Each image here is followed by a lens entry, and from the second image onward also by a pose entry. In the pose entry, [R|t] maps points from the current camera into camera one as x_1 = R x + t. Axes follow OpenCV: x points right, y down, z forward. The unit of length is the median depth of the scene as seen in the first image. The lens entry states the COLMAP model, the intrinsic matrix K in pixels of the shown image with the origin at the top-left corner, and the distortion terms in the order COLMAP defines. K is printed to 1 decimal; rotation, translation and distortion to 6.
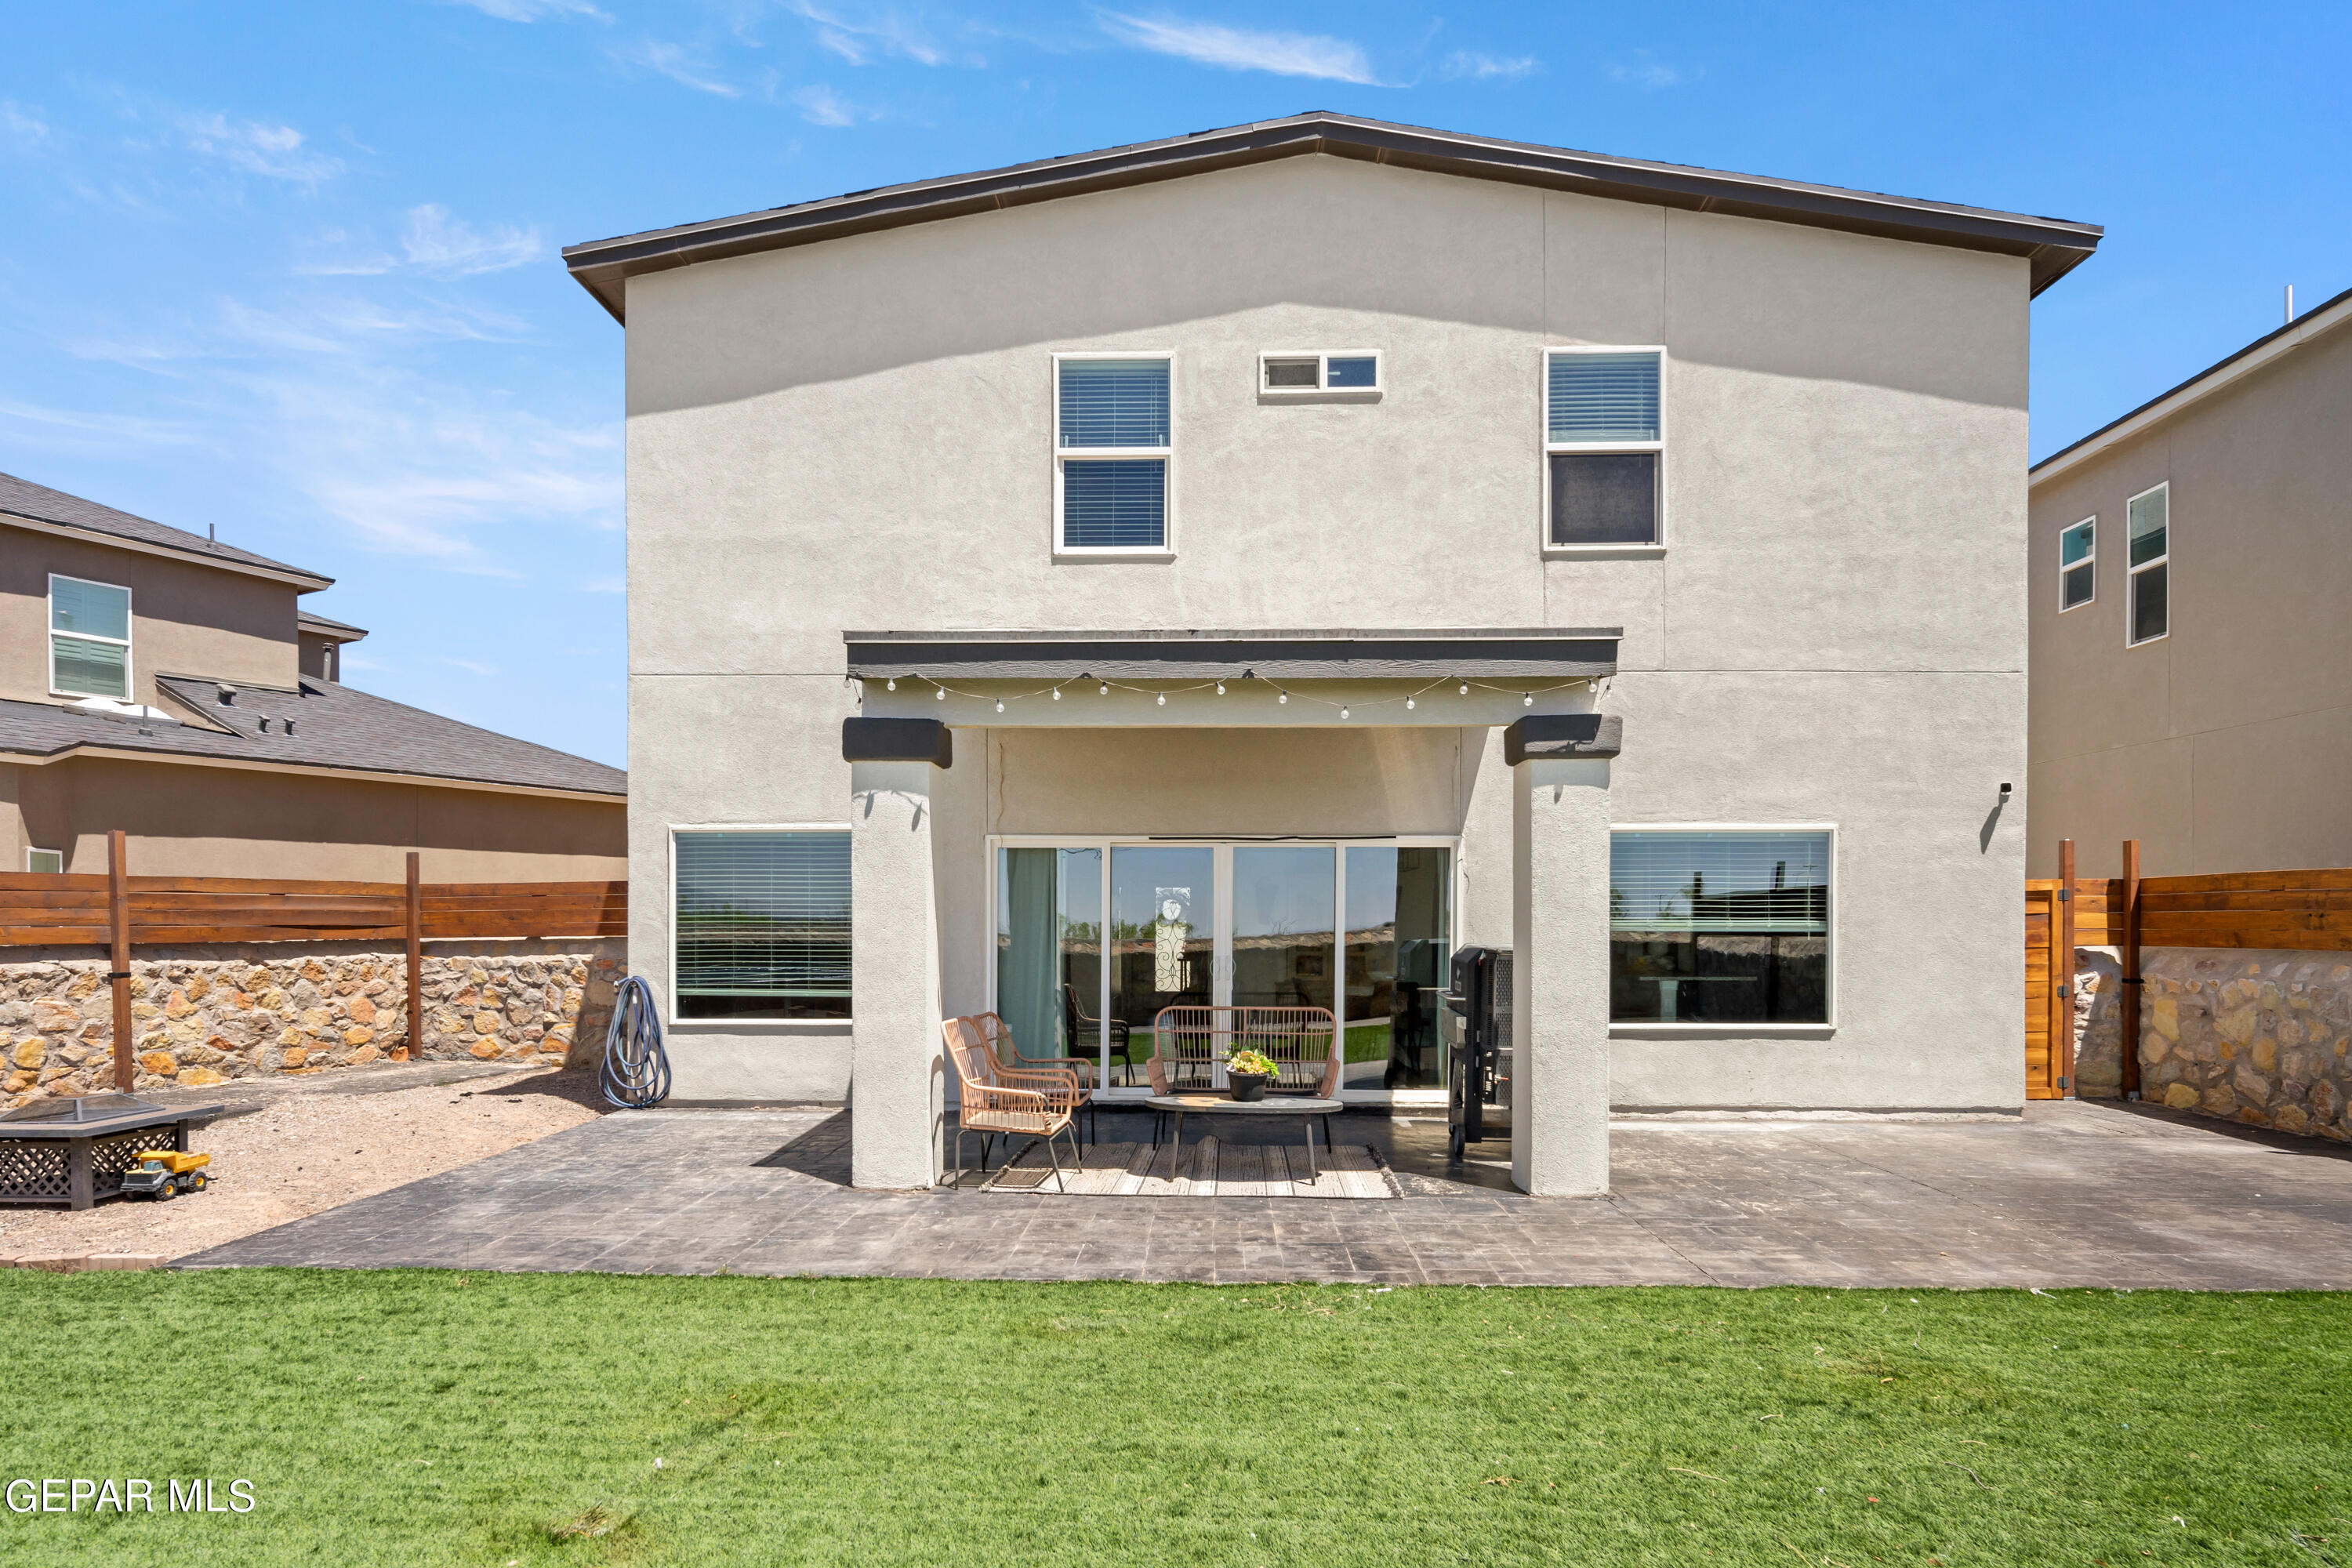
lens RADIAL K [[1363.9, 0, 1172.1], [0, 1363.9, 958.5], [0, 0, 1]] dist [0.002365, -0.000257]
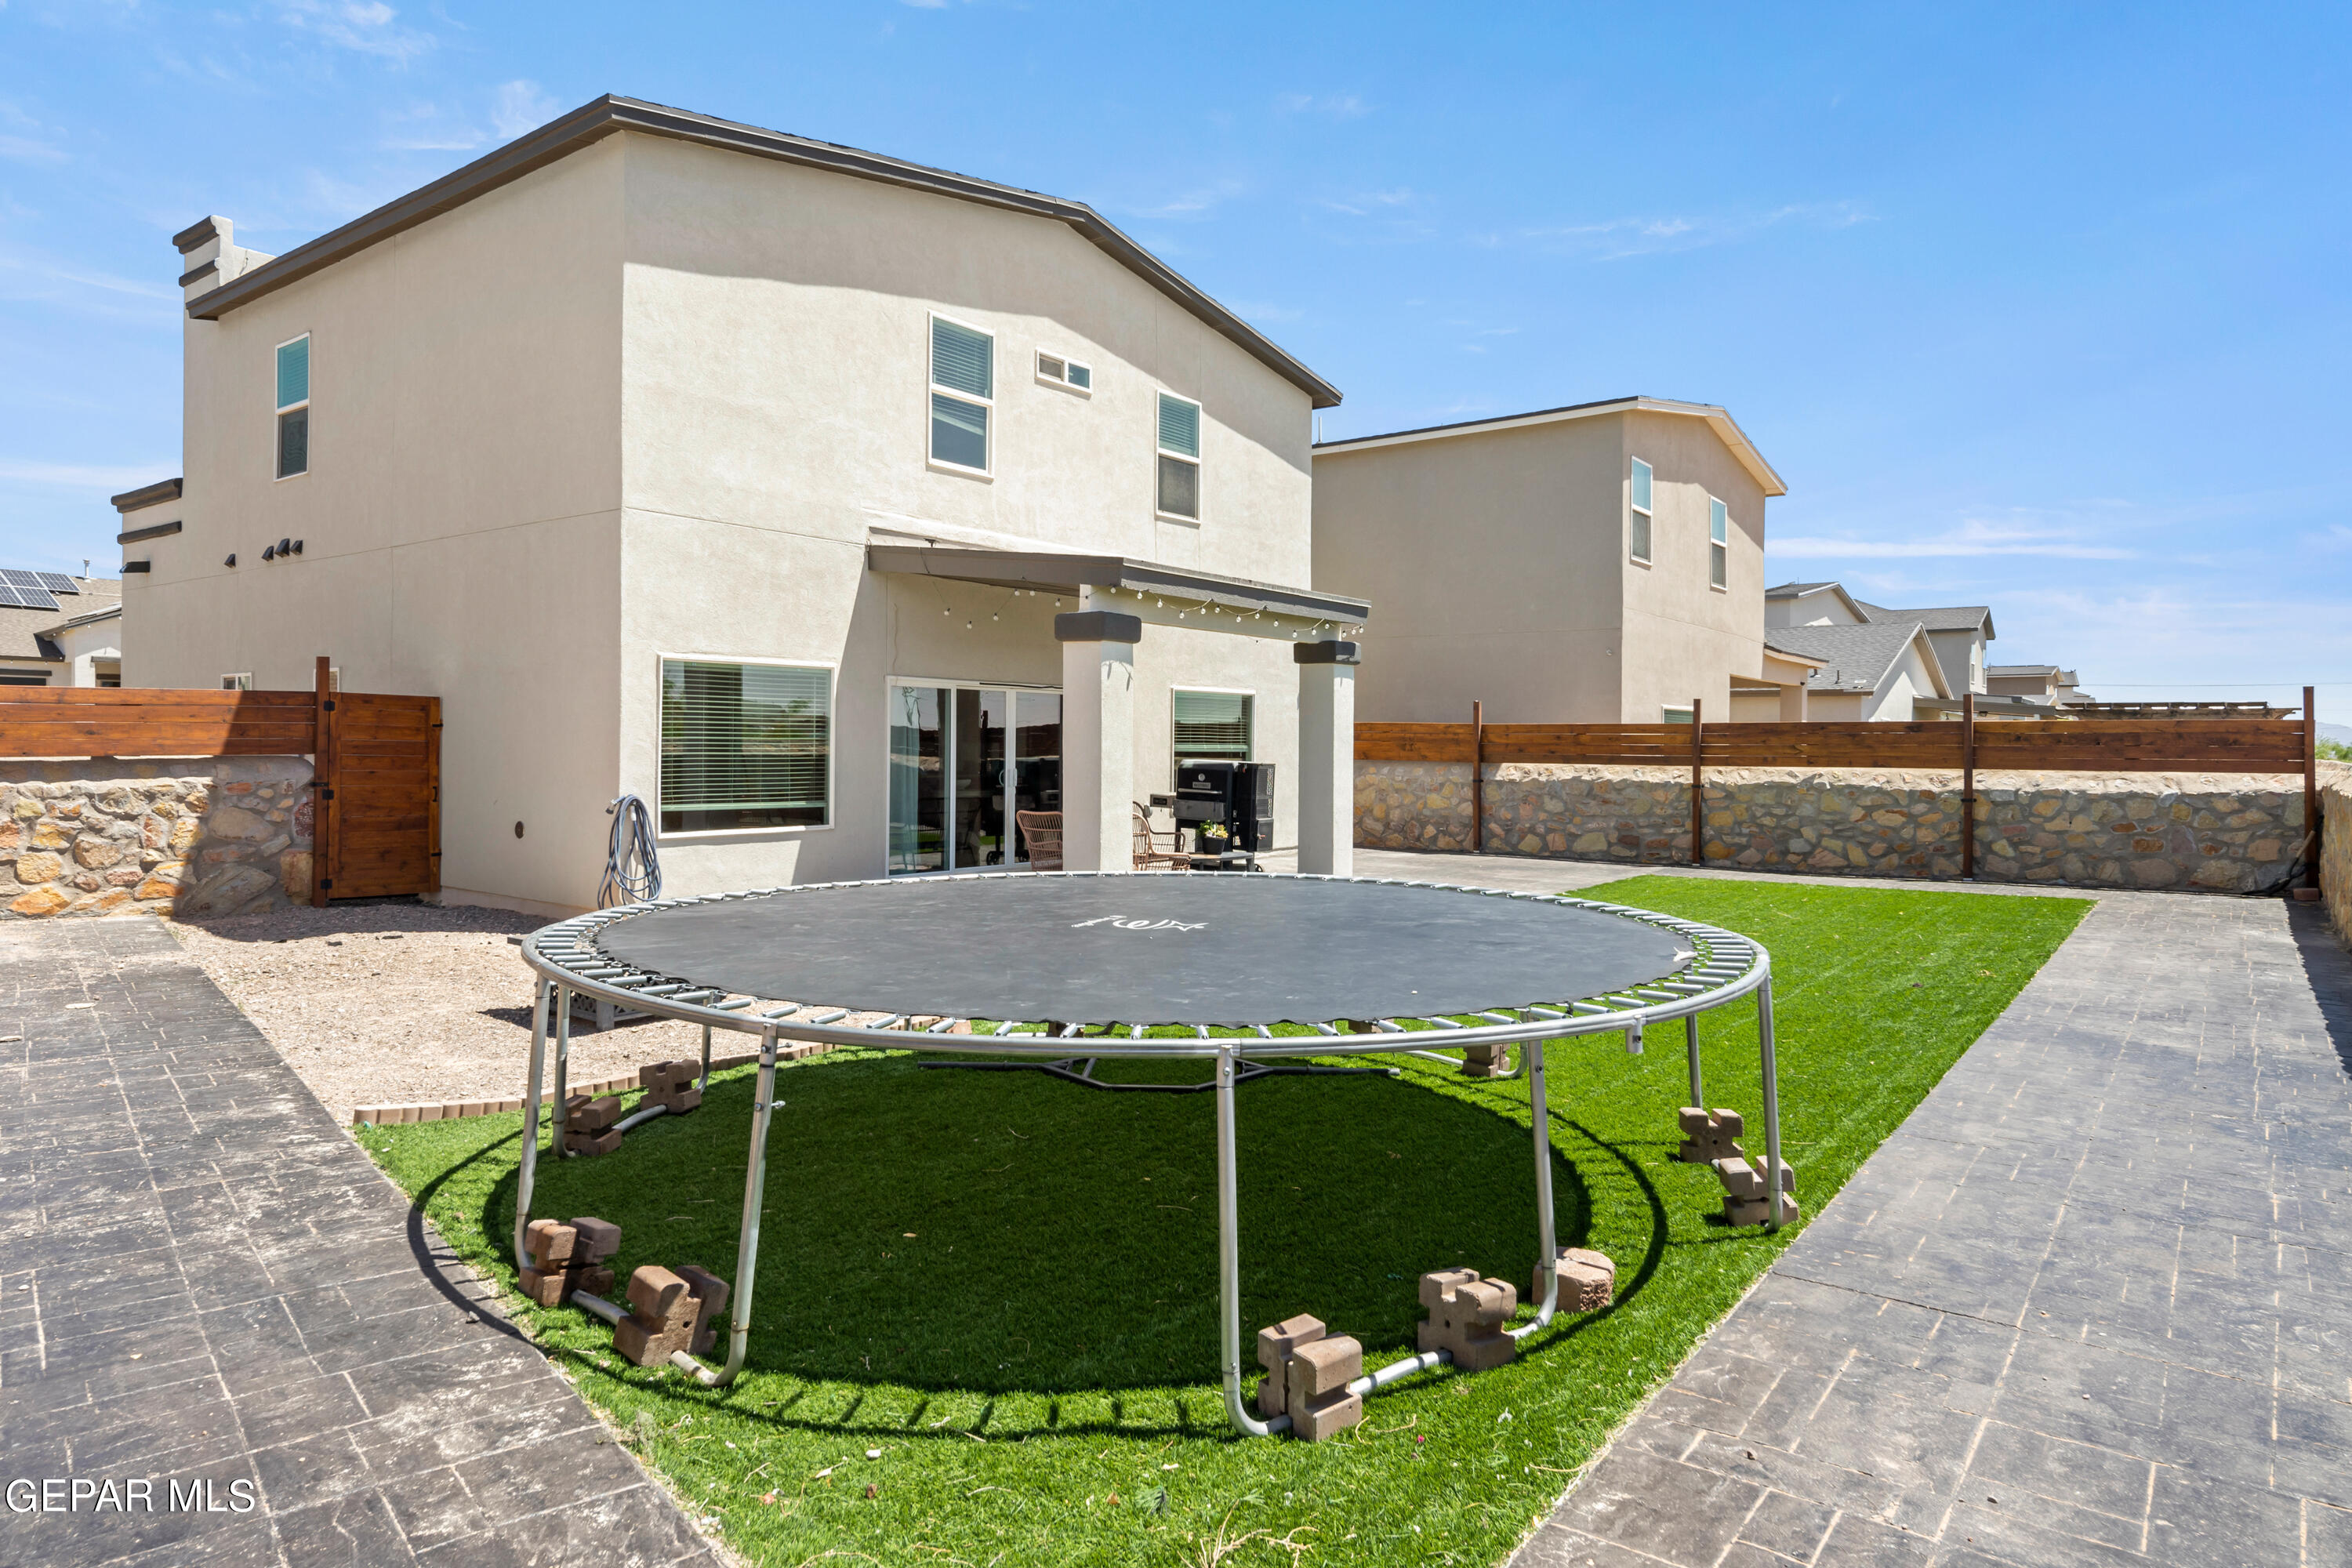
lens RADIAL K [[1390.4, 0, 1176.0], [0, 1390.4, 784.0], [0, 0, 1]] dist [0.002680, 0.001820]
pose [[0.577363, -0.019387, 0.816257, -1.049835], [0.011523, 0.999812, 0.015596, -0.007095], [-0.816406, 0.000401, 0.577478, 0.037144]]
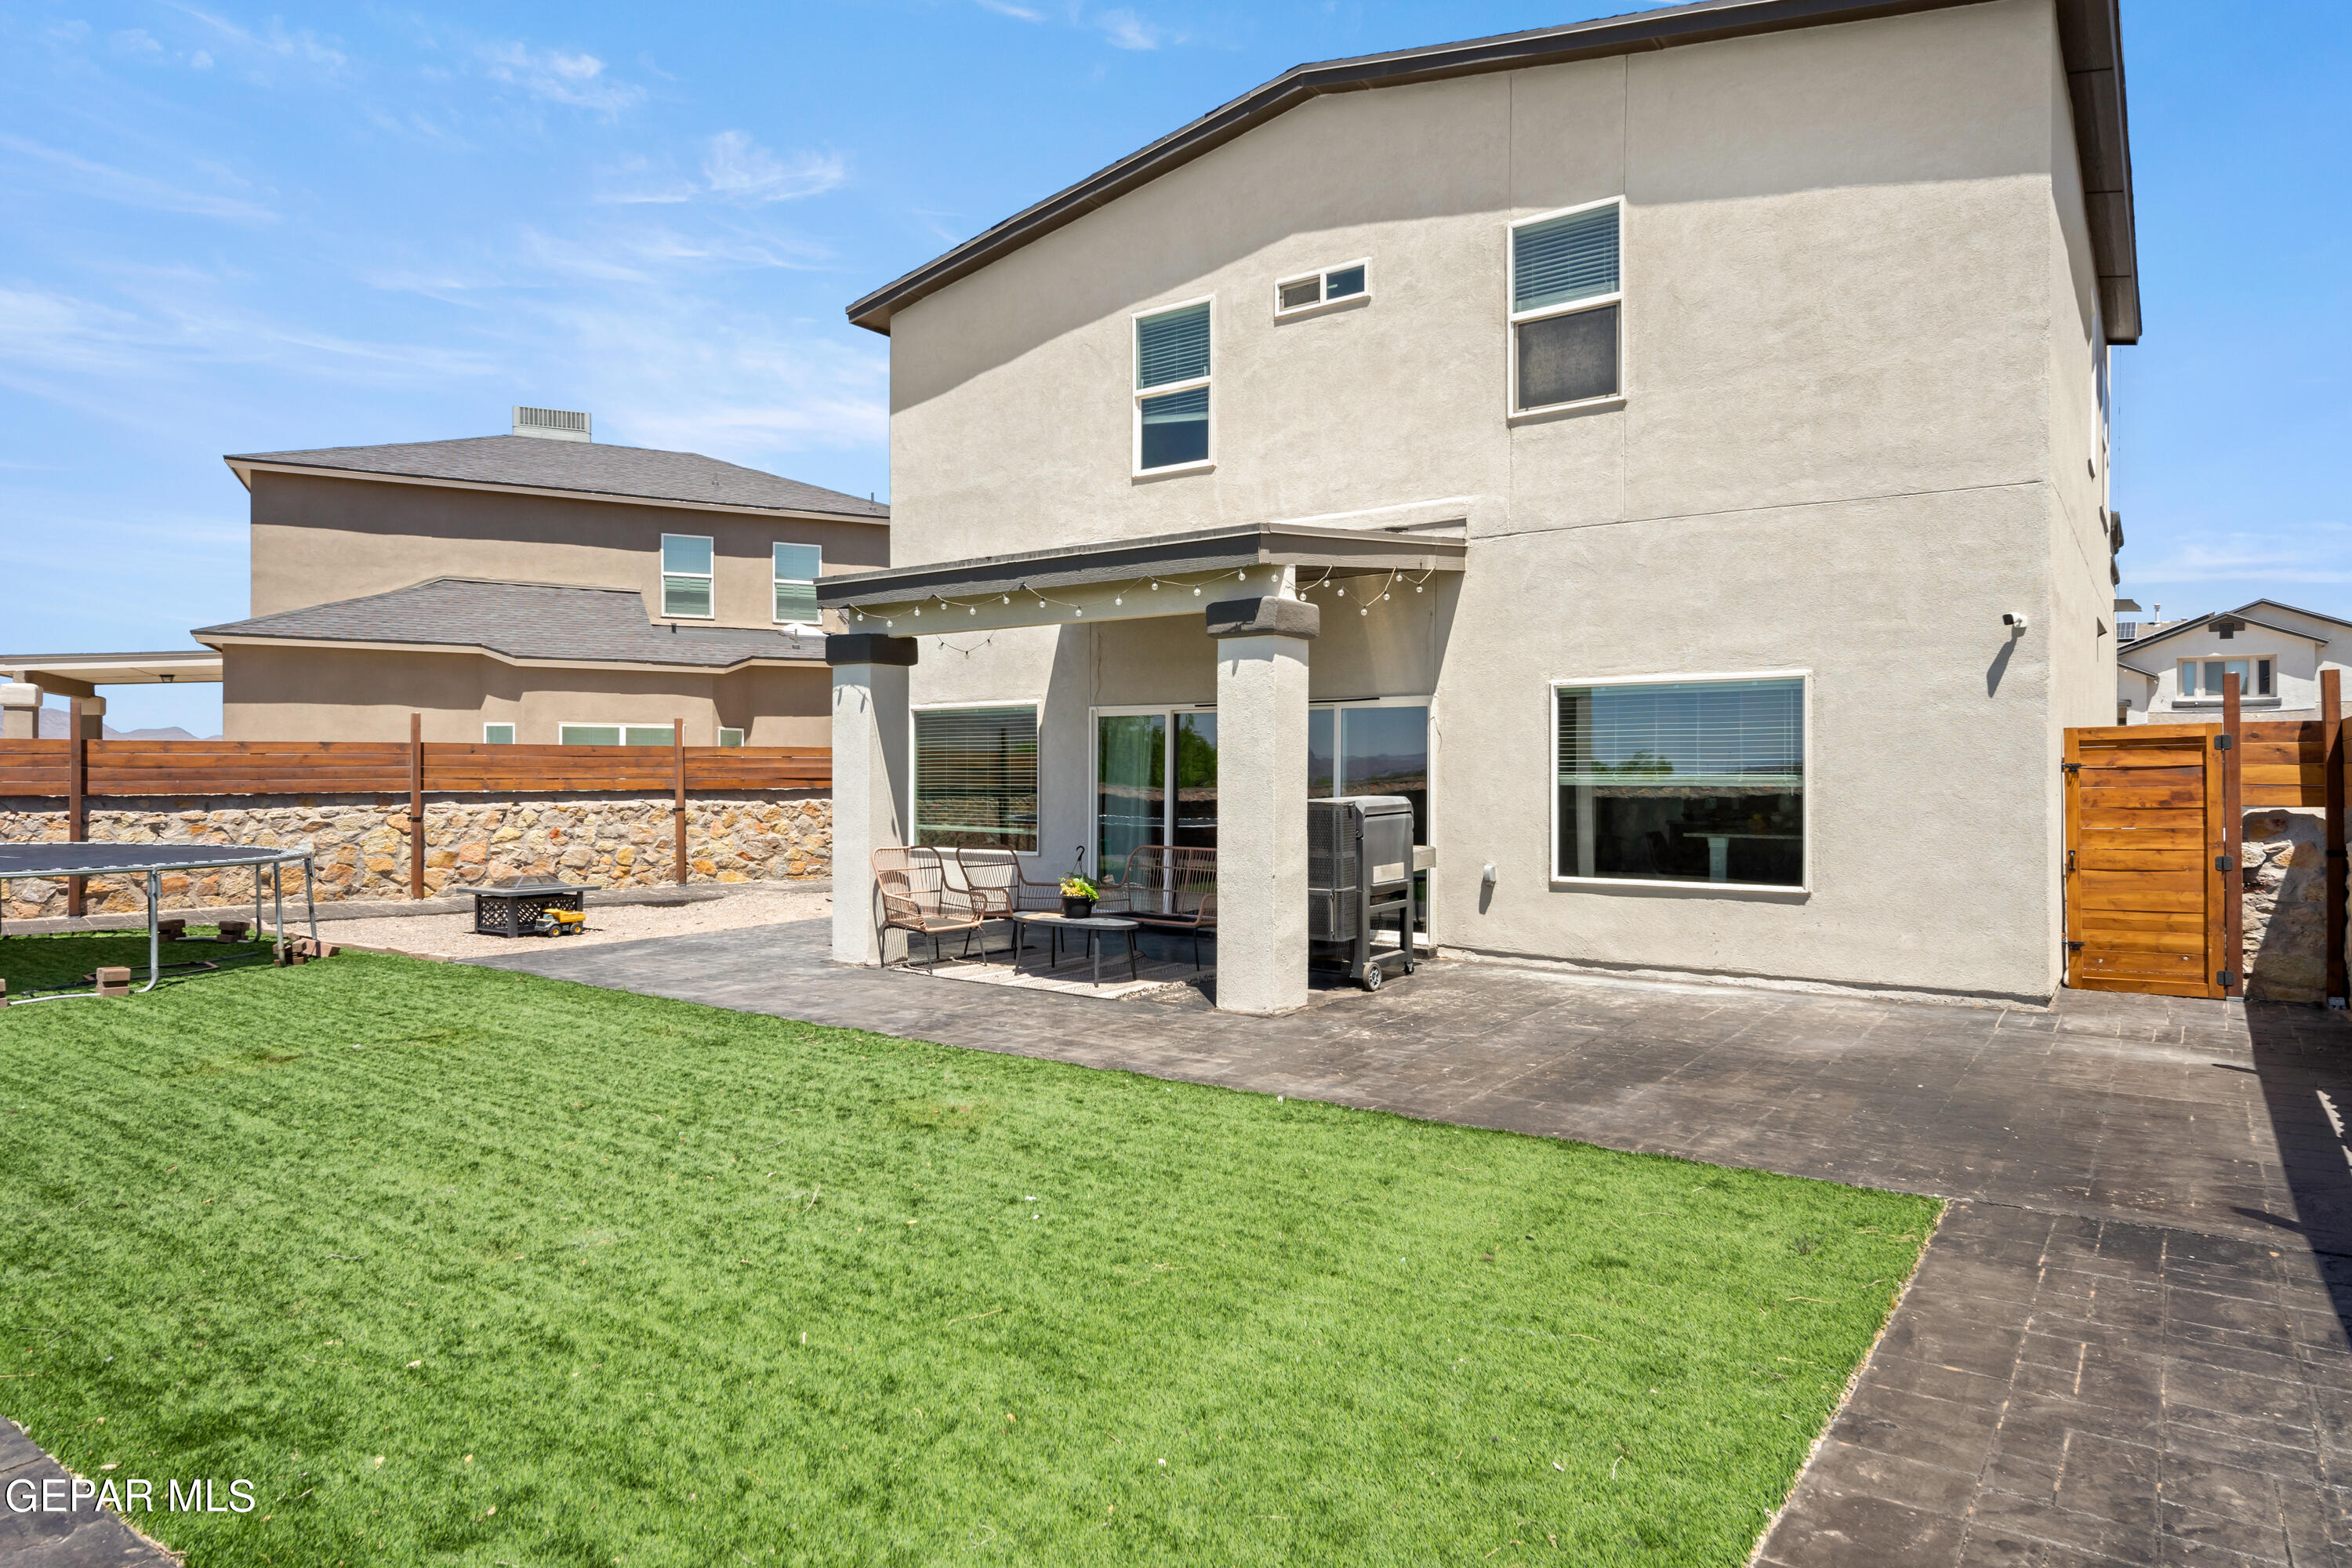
lens RADIAL K [[1381.4, 0, 1180.2], [0, 1381.4, 803.5], [0, 0, 1]] dist [0.003255, 0.000407]
pose [[0.830954, 0.011323, -0.556226, 0.649680], [-0.014331, 0.999897, -0.001053, -0.001402], [0.556157, 0.008846, 0.831030, -0.009212]]
